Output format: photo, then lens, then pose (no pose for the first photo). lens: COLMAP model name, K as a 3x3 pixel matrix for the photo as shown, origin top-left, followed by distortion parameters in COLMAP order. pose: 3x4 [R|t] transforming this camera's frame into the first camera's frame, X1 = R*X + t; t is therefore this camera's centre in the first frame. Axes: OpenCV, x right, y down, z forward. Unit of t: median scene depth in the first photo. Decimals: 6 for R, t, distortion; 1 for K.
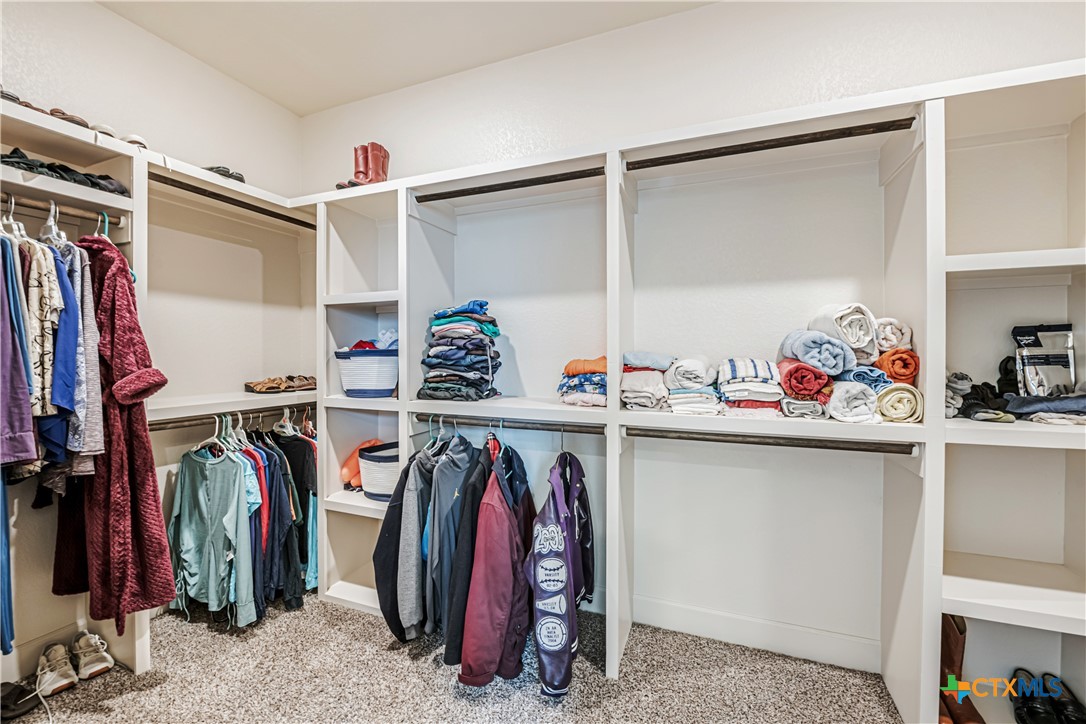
lens RADIAL K [[435.5, 0, 547.0], [0, 435.5, 356.8], [0, 0, 1]] dist [-0.010120, -0.000220]
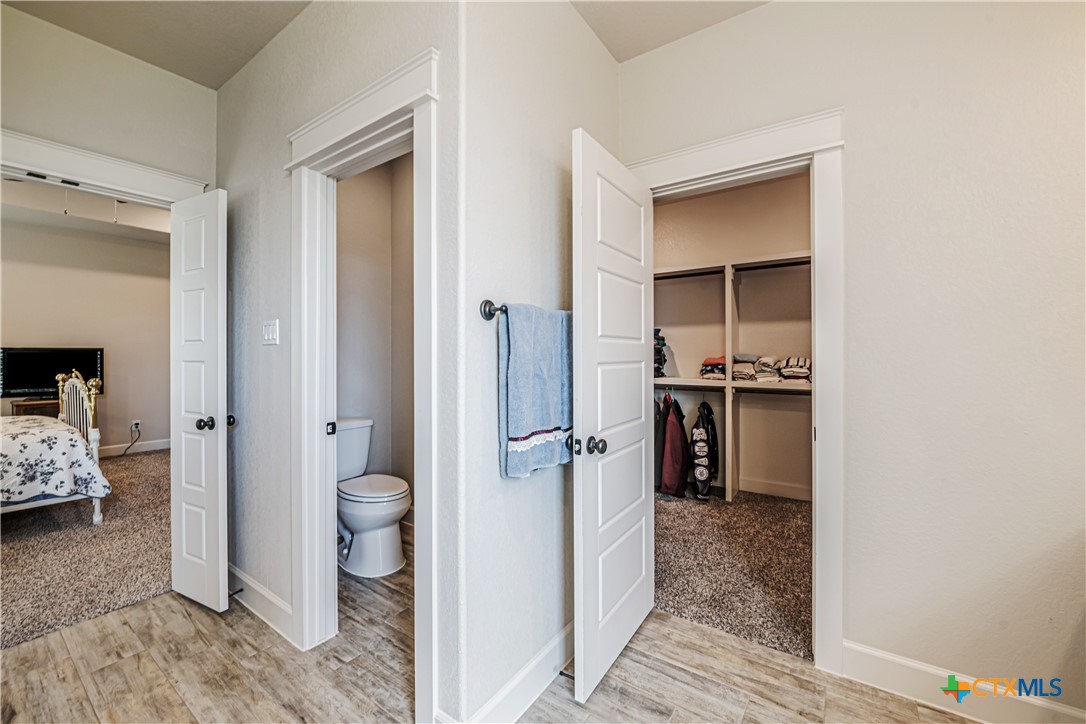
lens RADIAL K [[435.5, 0, 547.0], [0, 435.5, 356.8], [0, 0, 1]] dist [-0.010120, -0.000220]
pose [[0.973500, -0.002681, -0.228673, -0.241063], [0.003082, 0.999994, 0.001400, -0.004283], [0.228668, -0.002068, 0.973502, -1.359344]]
